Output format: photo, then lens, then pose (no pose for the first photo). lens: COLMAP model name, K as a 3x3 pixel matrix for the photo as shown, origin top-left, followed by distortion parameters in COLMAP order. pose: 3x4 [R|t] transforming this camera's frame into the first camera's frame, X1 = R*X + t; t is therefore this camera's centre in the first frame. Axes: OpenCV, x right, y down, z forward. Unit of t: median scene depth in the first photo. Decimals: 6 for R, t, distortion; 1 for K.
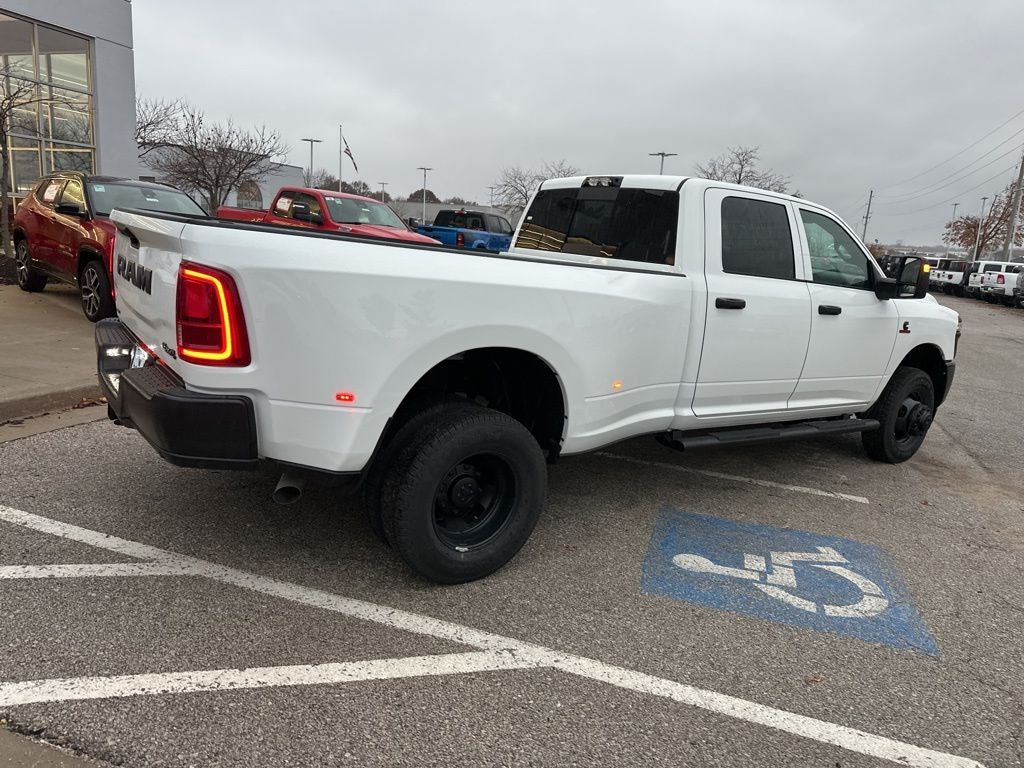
lens RADIAL K [[715.3, 0, 514.9], [0, 715.3, 381.0], [0, 0, 1]] dist [0.061220, -0.077620]
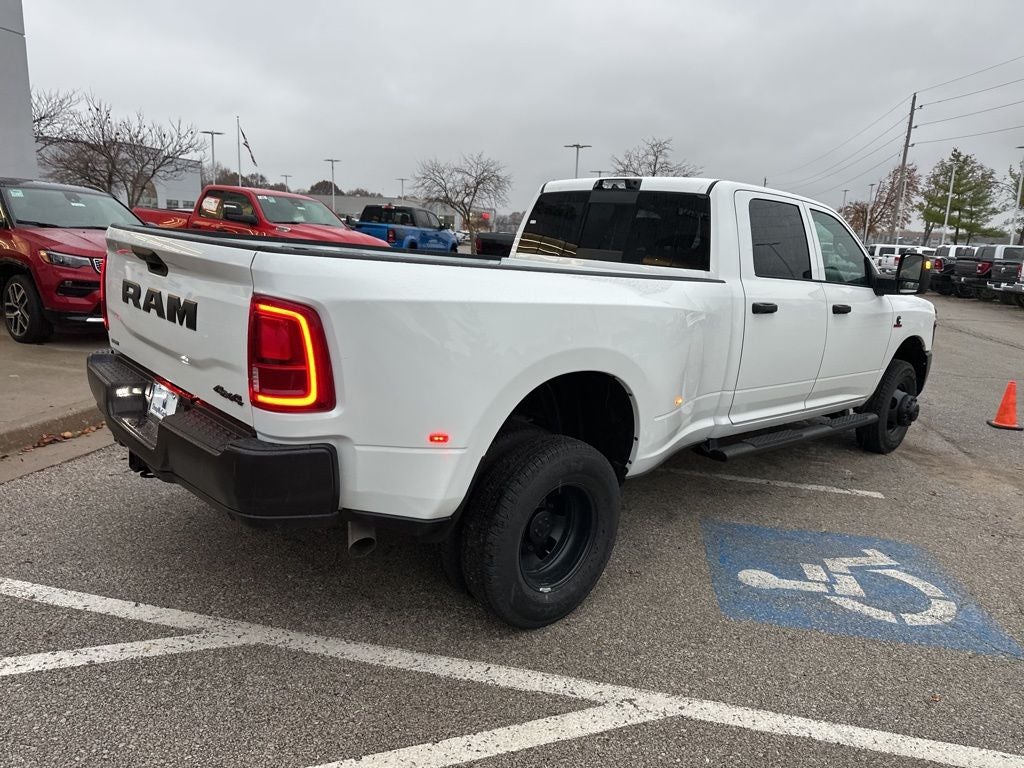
lens RADIAL K [[715.3, 0, 514.9], [0, 715.3, 381.0], [0, 0, 1]] dist [0.061220, -0.077620]
pose [[0.991706, -0.045670, 0.120140, -0.177589], [0.044234, 0.998915, 0.014596, -0.041808], [-0.120677, -0.009160, 0.992650, 0.070287]]
